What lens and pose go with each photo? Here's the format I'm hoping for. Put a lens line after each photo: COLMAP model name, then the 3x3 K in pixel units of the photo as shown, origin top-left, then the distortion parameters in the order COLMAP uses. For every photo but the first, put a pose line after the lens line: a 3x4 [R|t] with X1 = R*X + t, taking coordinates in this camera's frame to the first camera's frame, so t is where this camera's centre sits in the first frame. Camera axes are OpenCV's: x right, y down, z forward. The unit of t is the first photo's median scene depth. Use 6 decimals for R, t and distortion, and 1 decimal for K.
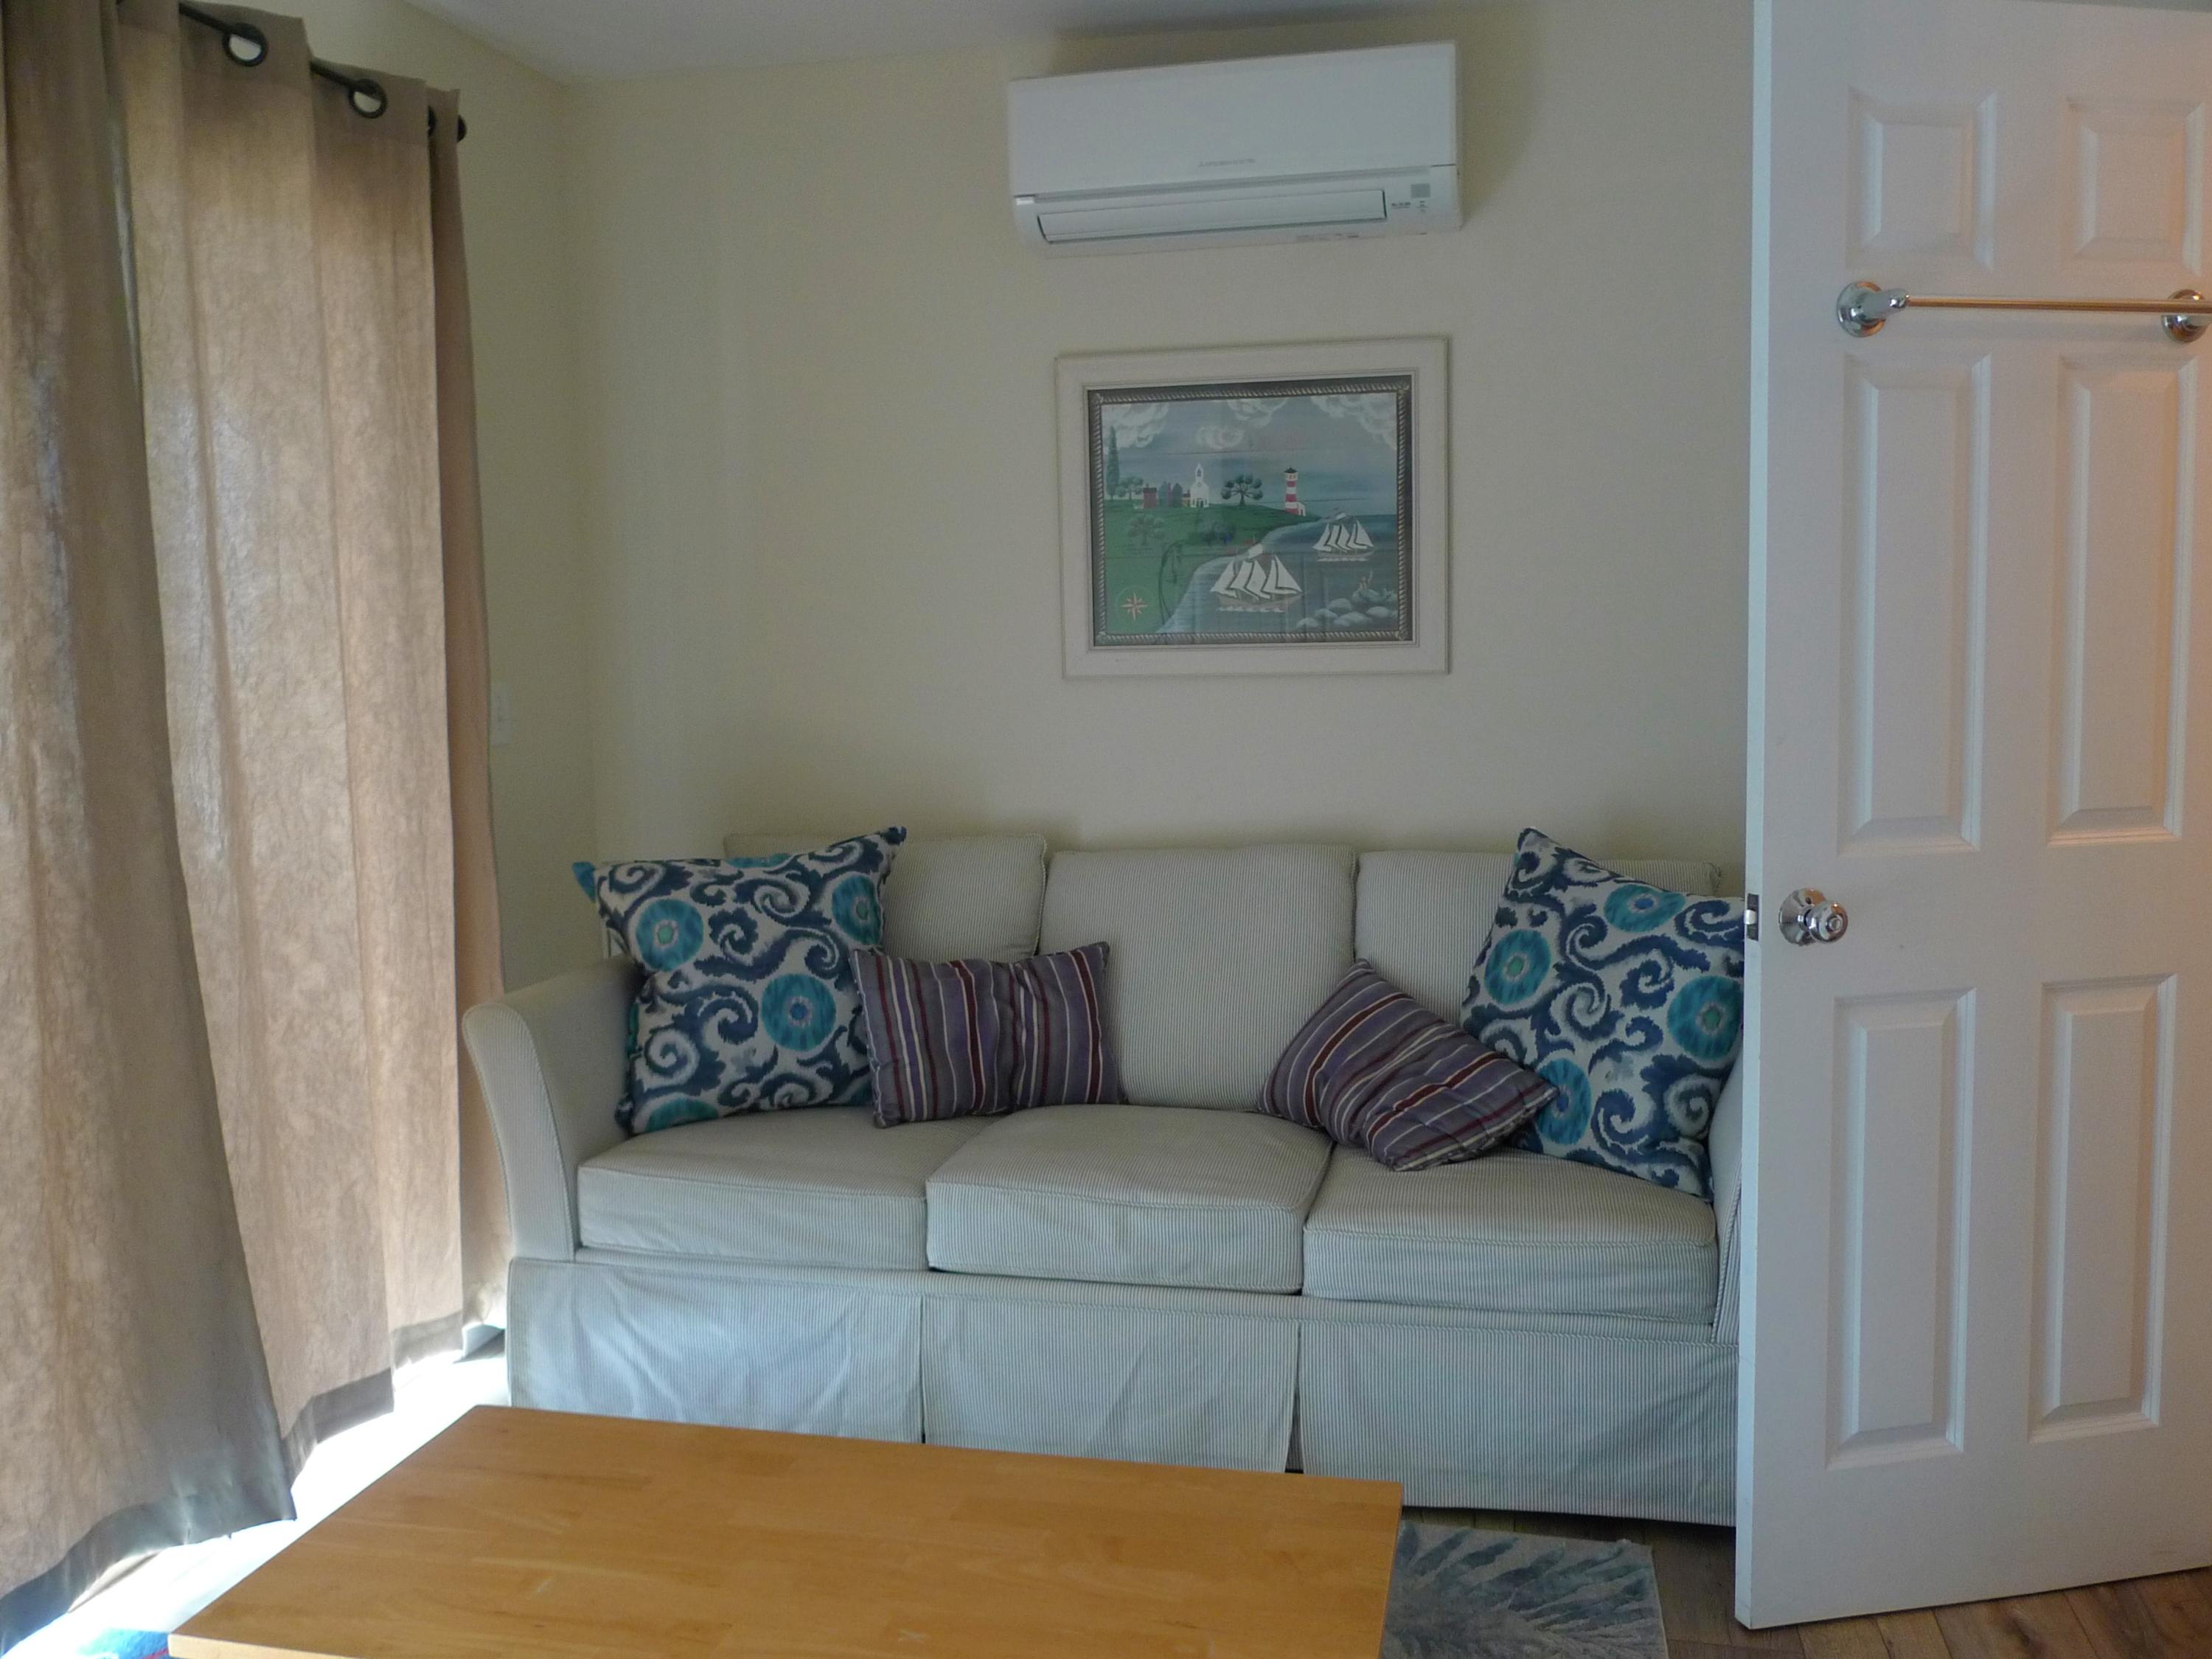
lens RADIAL K [[1875.2, 0, 1106.0], [0, 1875.2, 829.5], [0, 0, 1]] dist [-0.003025, -0.037436]
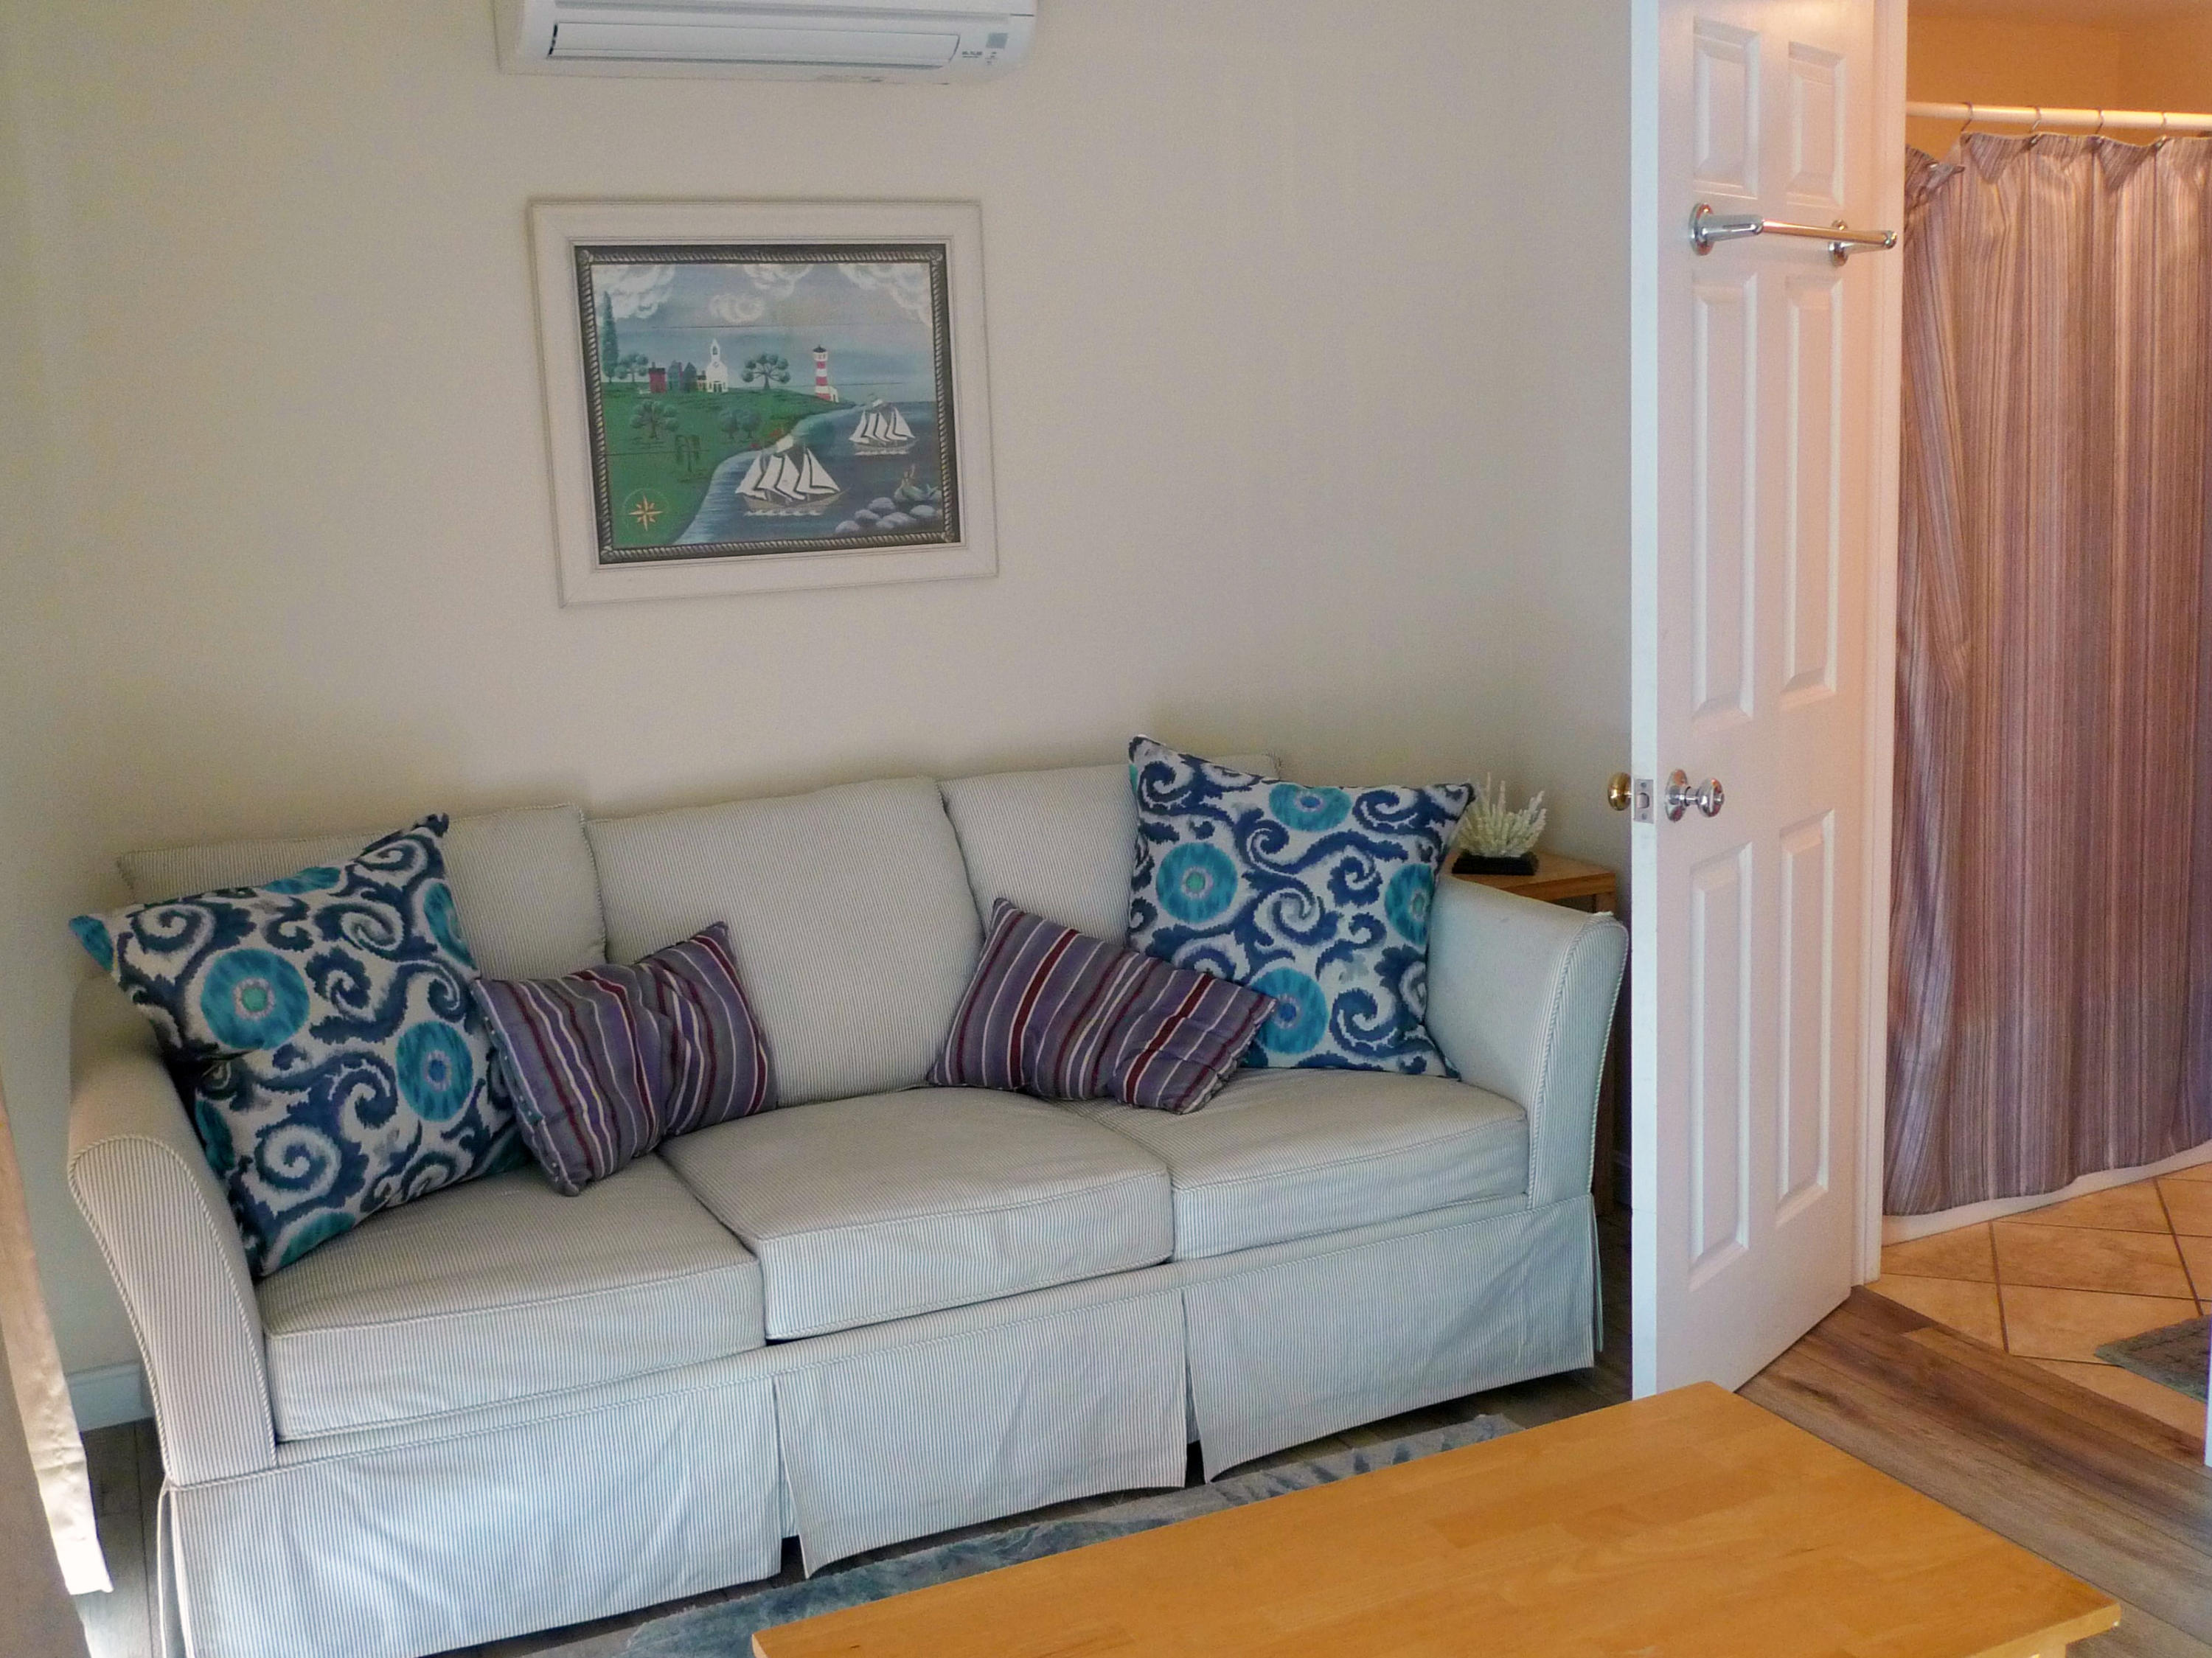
lens RADIAL K [[2122.8, 0, 1106.0], [0, 2122.8, 829.0], [0, 0, 1]] dist [-0.014745, -0.034827]
pose [[0.800072, -0.120835, 0.587608, -0.443500], [0.089684, 0.992589, 0.082003, -0.046085], [-0.593162, -0.012909, 0.804979, 0.152533]]
